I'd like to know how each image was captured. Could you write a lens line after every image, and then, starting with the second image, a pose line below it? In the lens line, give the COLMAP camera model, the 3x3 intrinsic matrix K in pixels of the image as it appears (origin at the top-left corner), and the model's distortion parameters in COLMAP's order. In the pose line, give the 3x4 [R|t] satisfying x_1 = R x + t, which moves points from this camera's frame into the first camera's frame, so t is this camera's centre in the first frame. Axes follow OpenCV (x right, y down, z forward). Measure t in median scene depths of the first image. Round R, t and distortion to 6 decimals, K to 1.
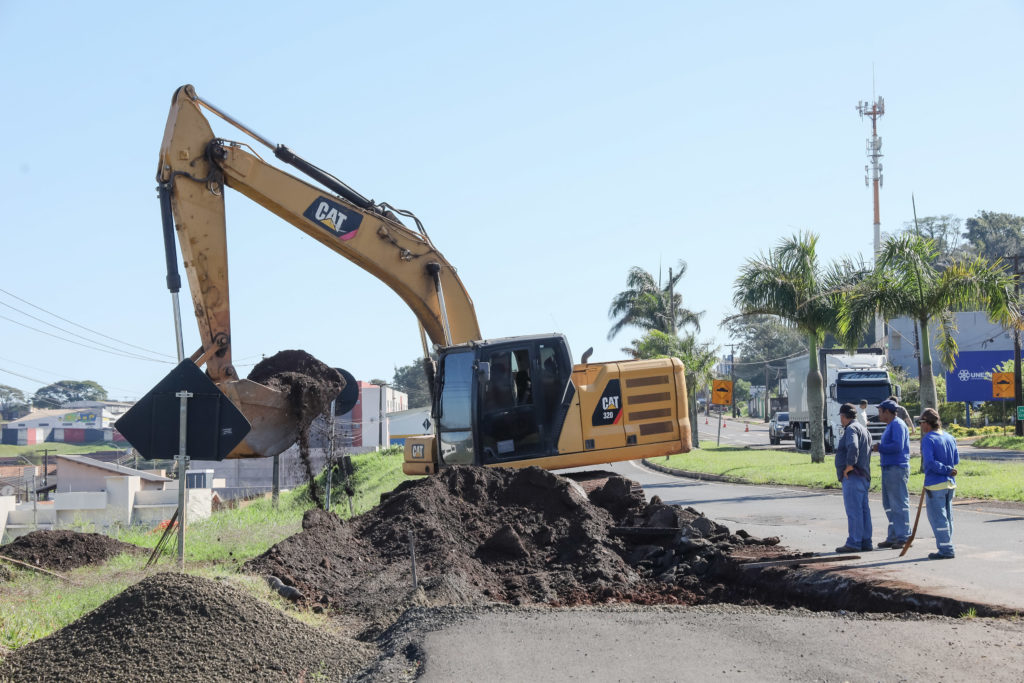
lens RADIAL K [[2265.4, 0, 514.2], [0, 2265.4, 339.8], [0, 0, 1]] dist [0.355408, 0.000000]
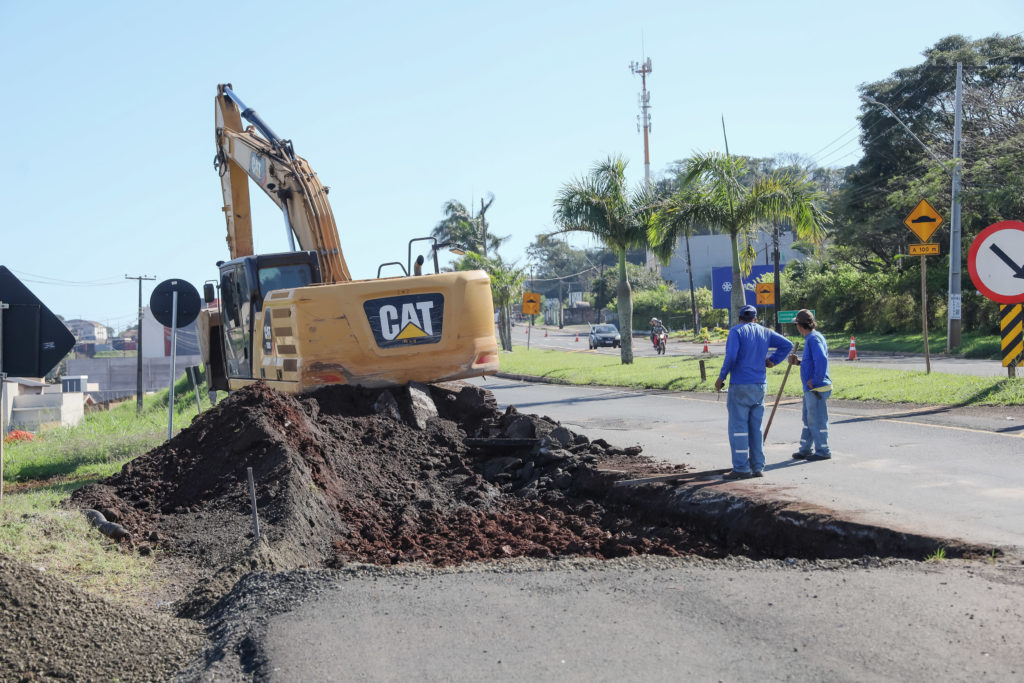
lens RADIAL K [[1859.3, 0, 515.1], [0, 1859.3, 341.2], [0, 0, 1]] dist [0.272667, 0.000000]
pose [[0.995900, -0.013849, 0.089400, -0.007065], [0.010085, 0.999049, 0.042420, 0.007933], [-0.089902, -0.041345, 0.995092, 0.220919]]
